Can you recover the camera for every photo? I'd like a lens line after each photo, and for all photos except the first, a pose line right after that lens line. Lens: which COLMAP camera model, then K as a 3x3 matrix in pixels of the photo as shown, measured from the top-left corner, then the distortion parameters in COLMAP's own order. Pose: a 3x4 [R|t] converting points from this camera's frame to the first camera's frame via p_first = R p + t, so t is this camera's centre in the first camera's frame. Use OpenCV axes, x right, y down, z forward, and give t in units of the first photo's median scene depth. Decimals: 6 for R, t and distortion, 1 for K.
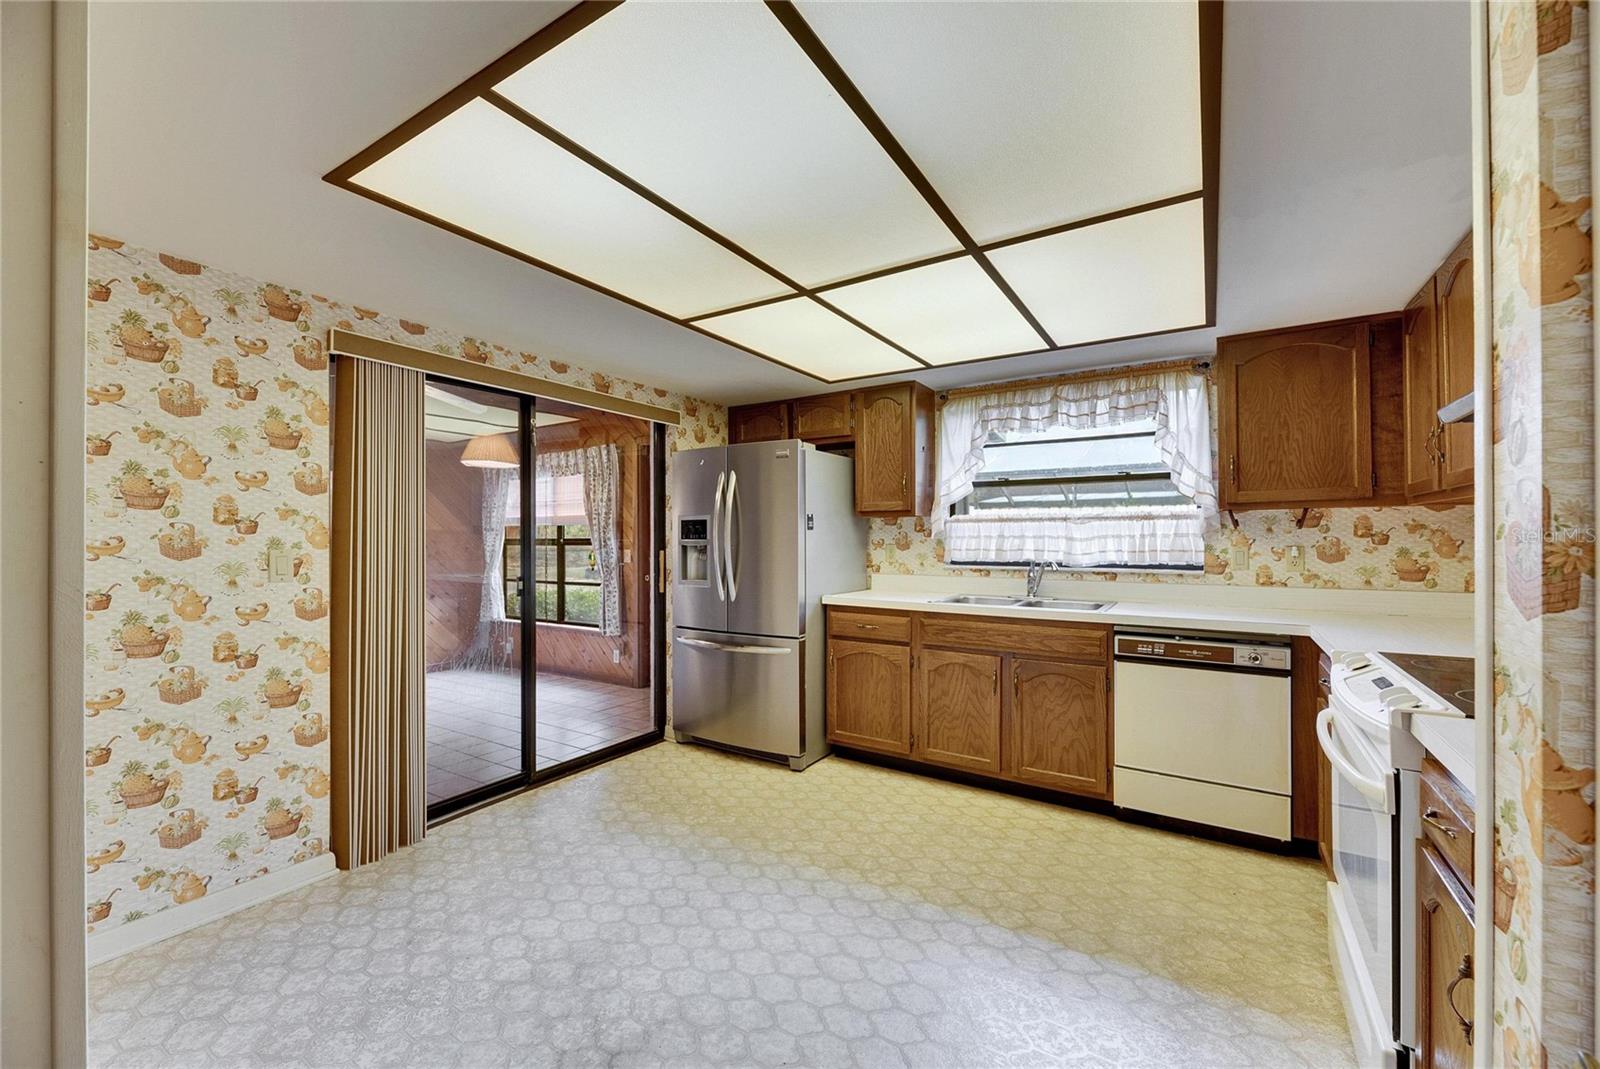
lens RADIAL K [[641.2, 0, 802.4], [0, 641.2, 538.3], [0, 0, 1]] dist [0.008972, -0.000403]
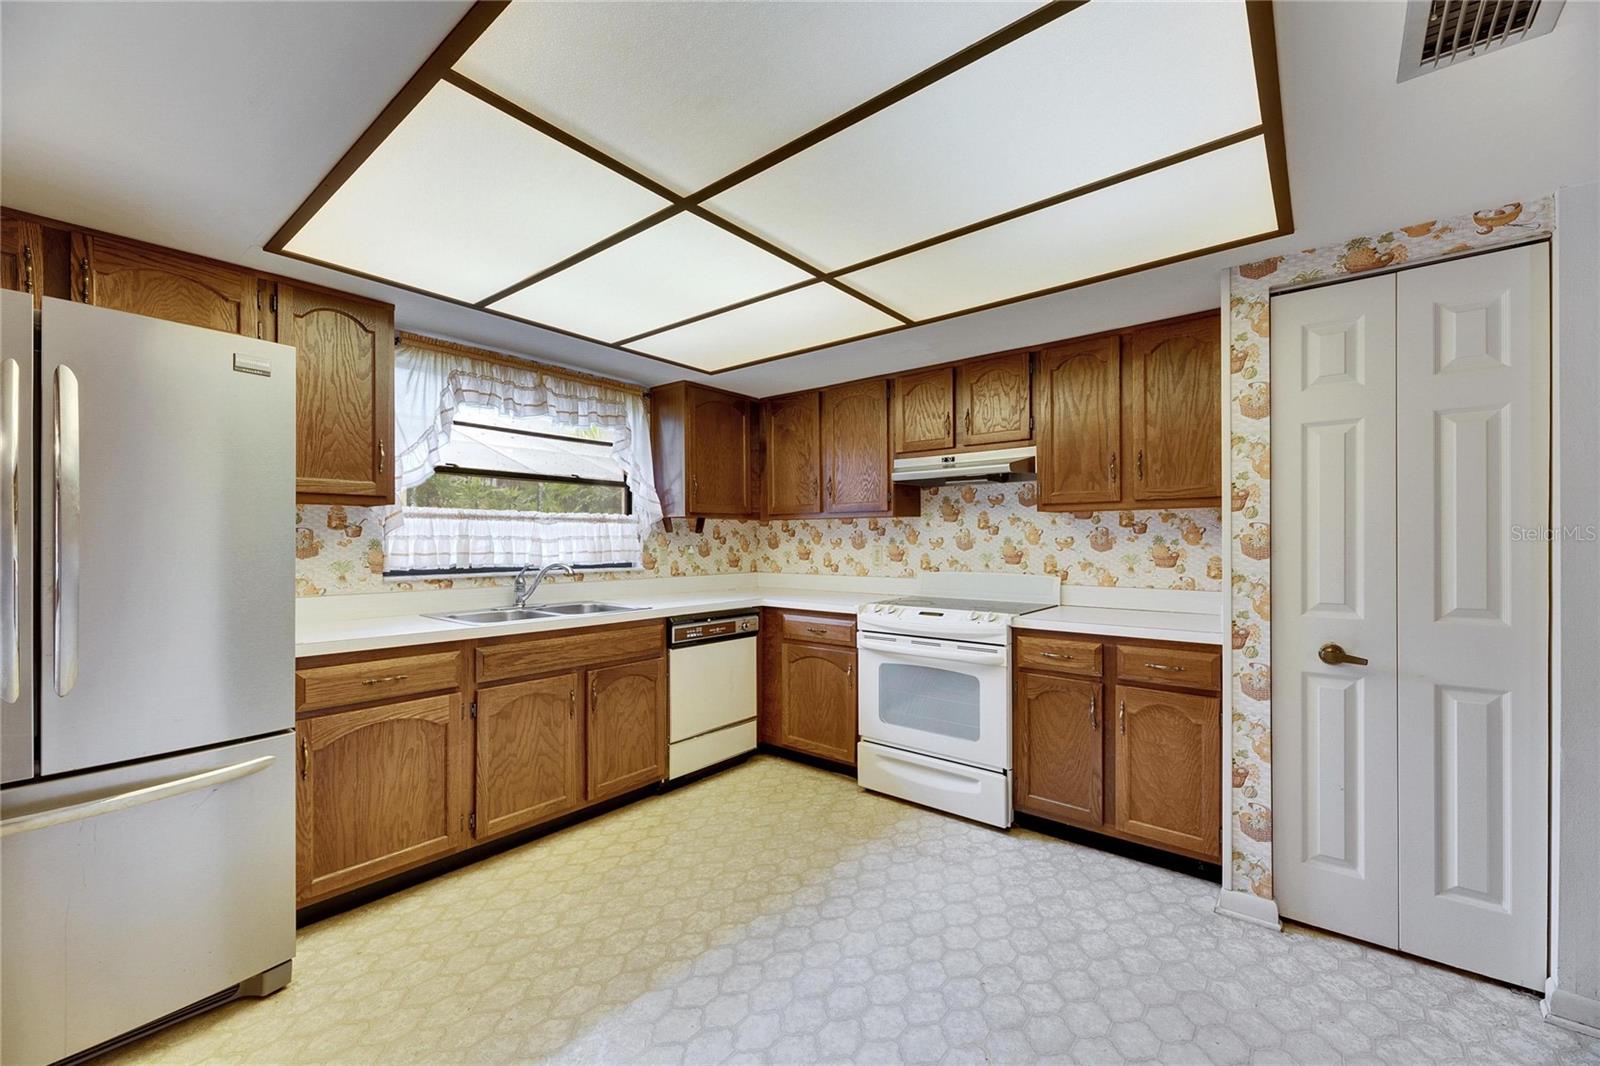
lens RADIAL K [[641.2, 0, 802.4], [0, 641.2, 536.8], [0, 0, 1]] dist [0.008972, -0.000403]
pose [[0.108794, 0.008436, 0.994029, -0.535142], [0.000031, 0.999964, -0.008489, 0.004768], [-0.994064, 0.000955, 0.108790, 0.590373]]
